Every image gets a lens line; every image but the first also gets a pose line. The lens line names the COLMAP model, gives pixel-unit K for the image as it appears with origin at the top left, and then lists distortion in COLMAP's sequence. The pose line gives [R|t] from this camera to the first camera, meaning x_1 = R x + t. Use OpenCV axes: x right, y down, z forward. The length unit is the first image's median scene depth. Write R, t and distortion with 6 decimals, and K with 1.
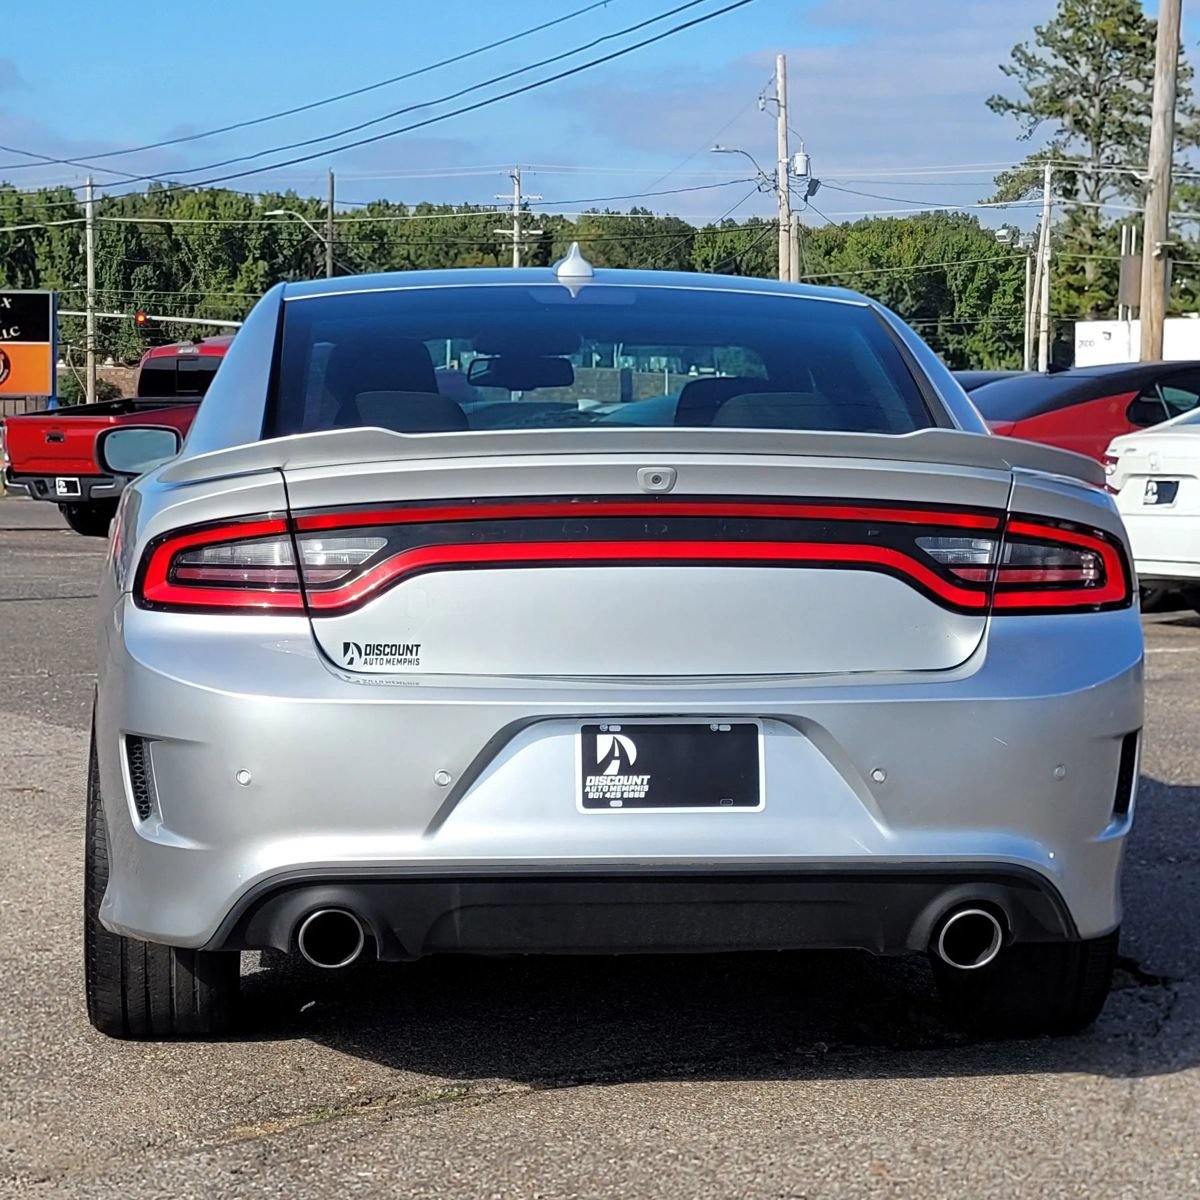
lens RADIAL K [[3208.7, 0, 649.1], [0, 3208.7, 602.4], [0, 0, 1]] dist [0.044400, -0.096440]
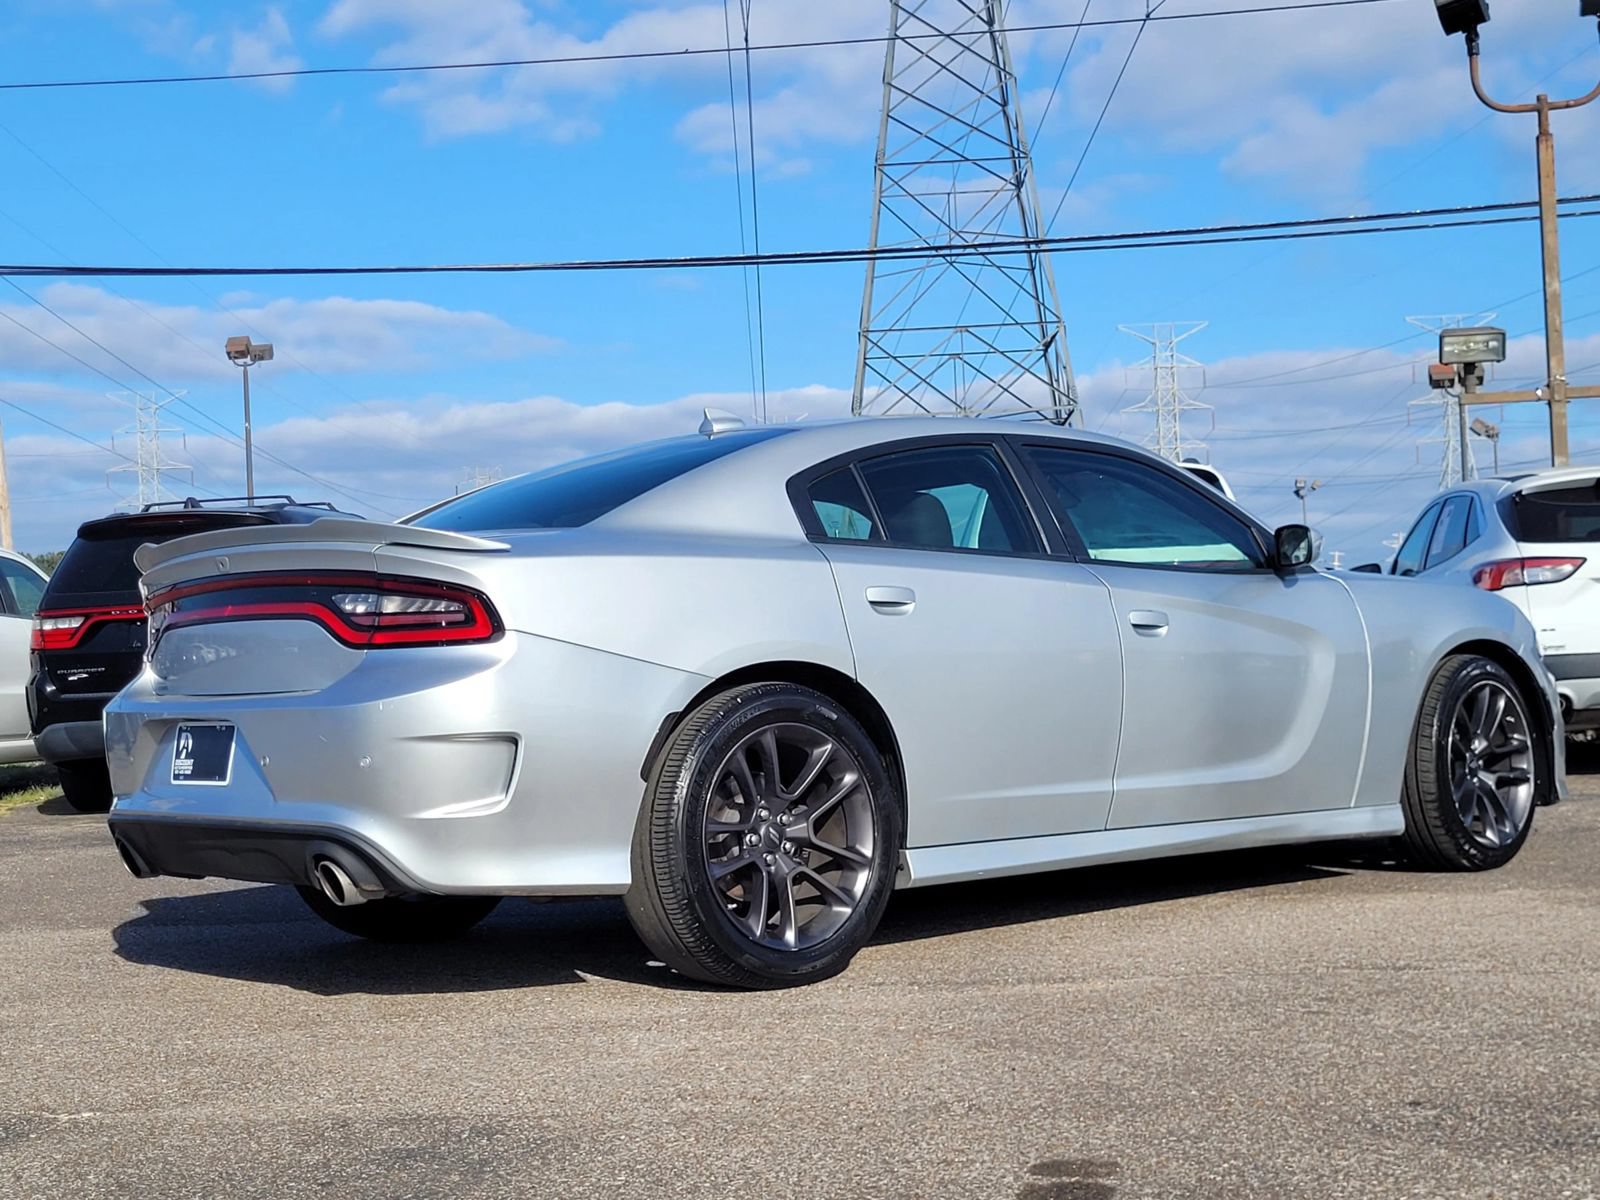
lens RADIAL K [[2330.5, 0, 799.1], [0, 2330.5, 563.4], [0, 0, 1]] dist [0.032718, 0.044114]
pose [[0.573743, -0.060012, -0.816834, 1.057984], [-0.000831, 0.997269, -0.073853, 0.042236], [0.819035, 0.043051, 0.572126, 0.590533]]
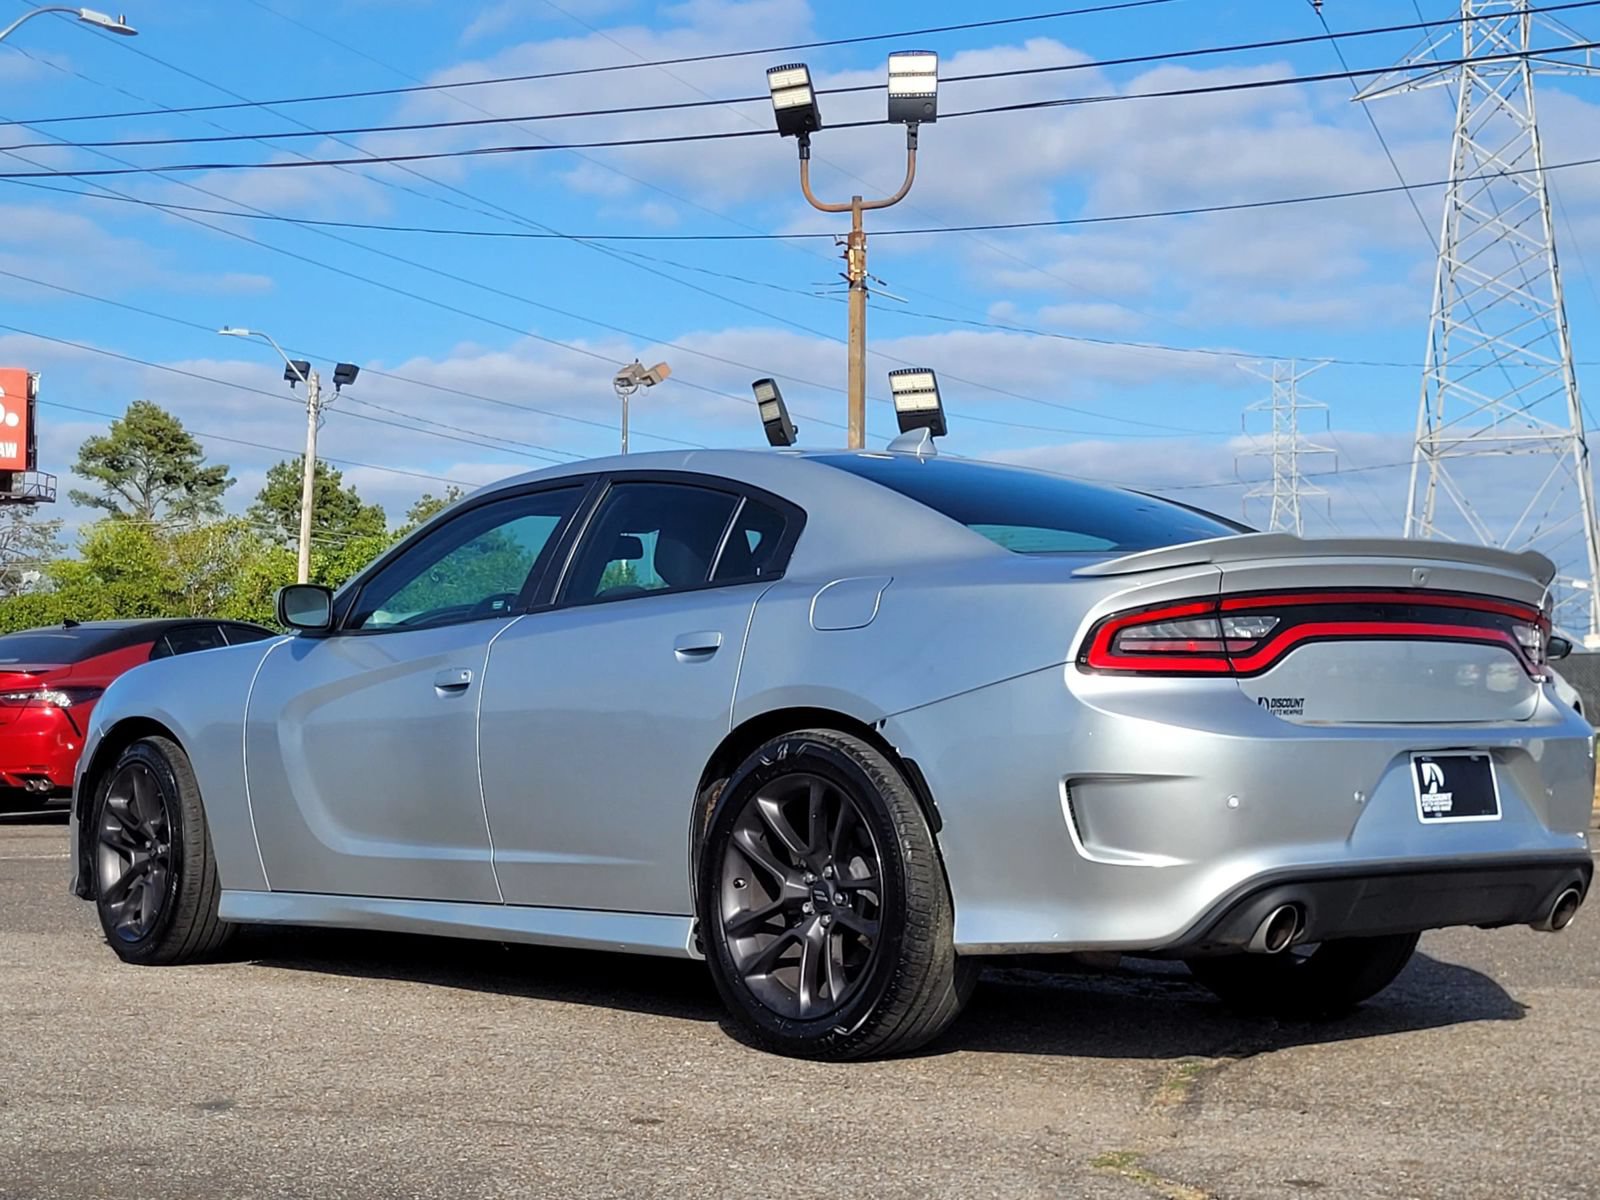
lens RADIAL K [[2513.3, 0, 771.9], [0, 2513.3, 584.8], [0, 0, 1]] dist [0.028370, 0.070208]
pose [[0.821896, 0.024304, 0.569119, -0.827514], [0.036377, 0.994811, -0.095018, 0.056102], [-0.568475, 0.098798, 0.816747, 0.285956]]
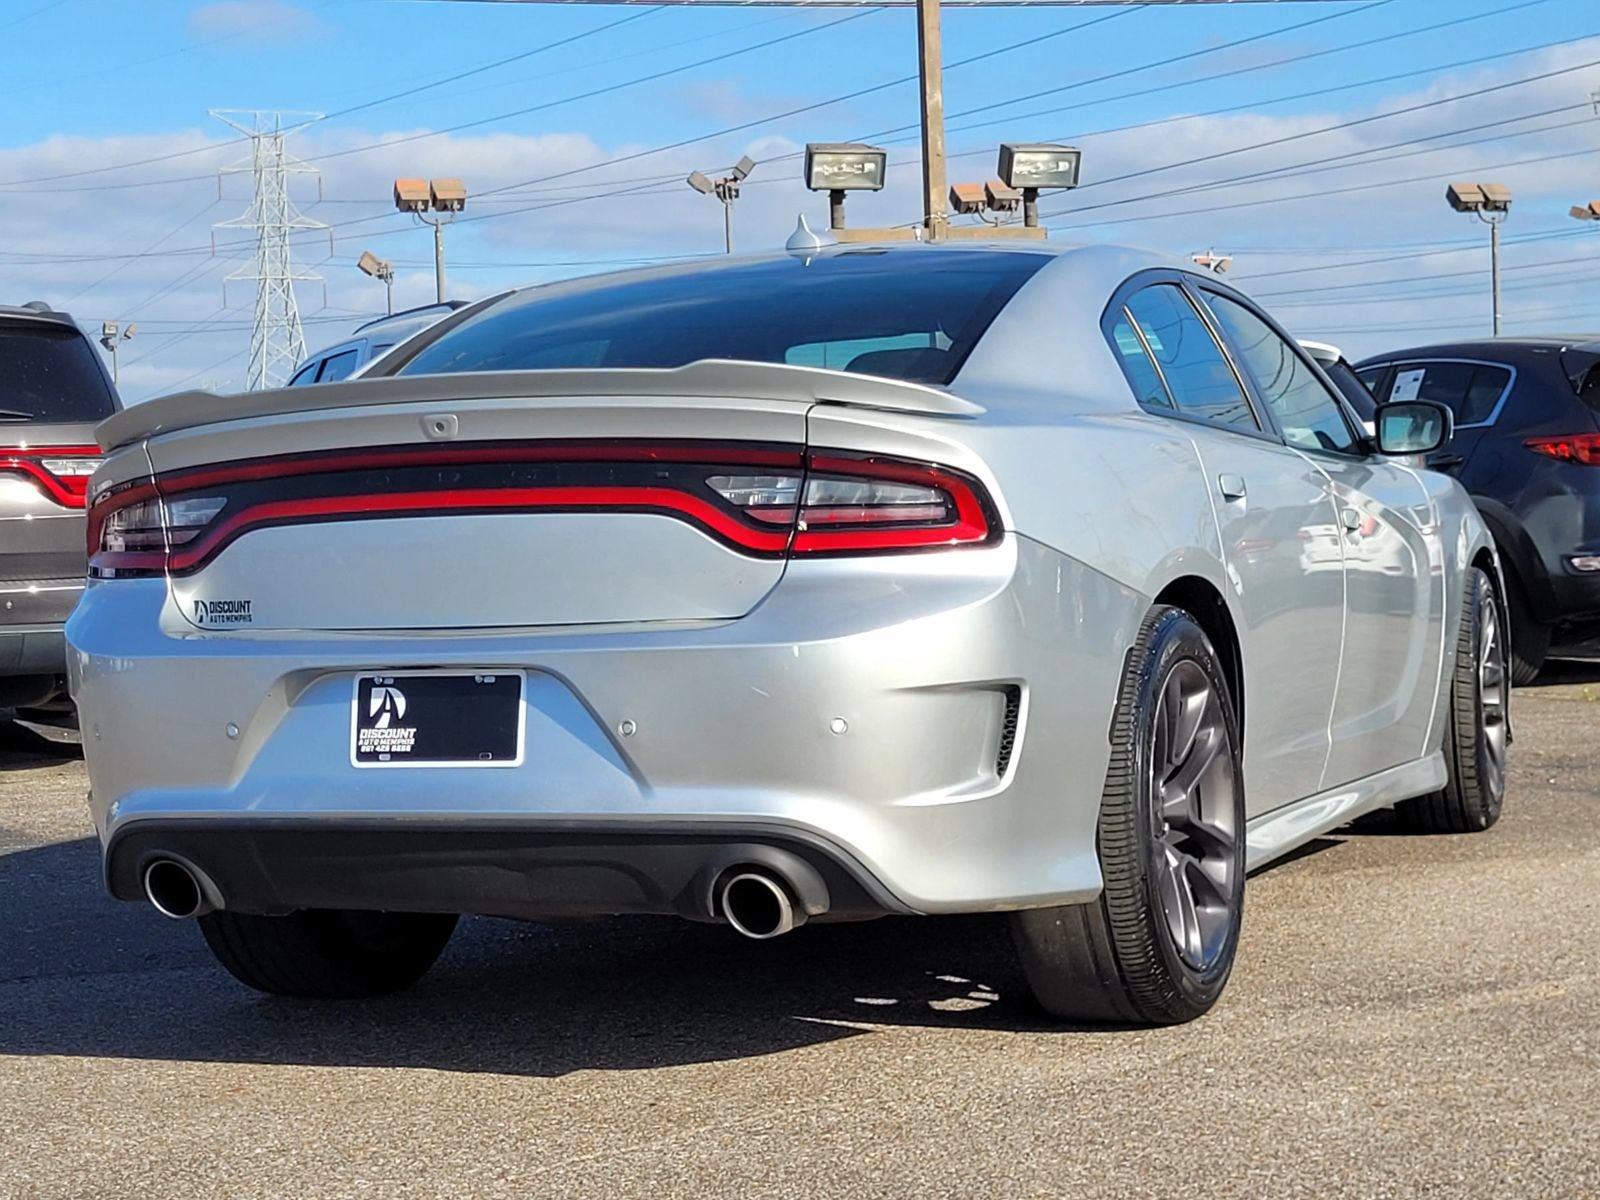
lens RADIAL K [[3145.4, 0, 873.6], [0, 3145.4, 631.0], [0, 0, 1]] dist [0.046066, 0.075119]
pose [[0.887856, -0.017629, -0.459785, 0.558649], [0.014652, 0.999842, -0.010042, 0.035372], [0.459889, 0.002179, 0.887974, 0.208582]]
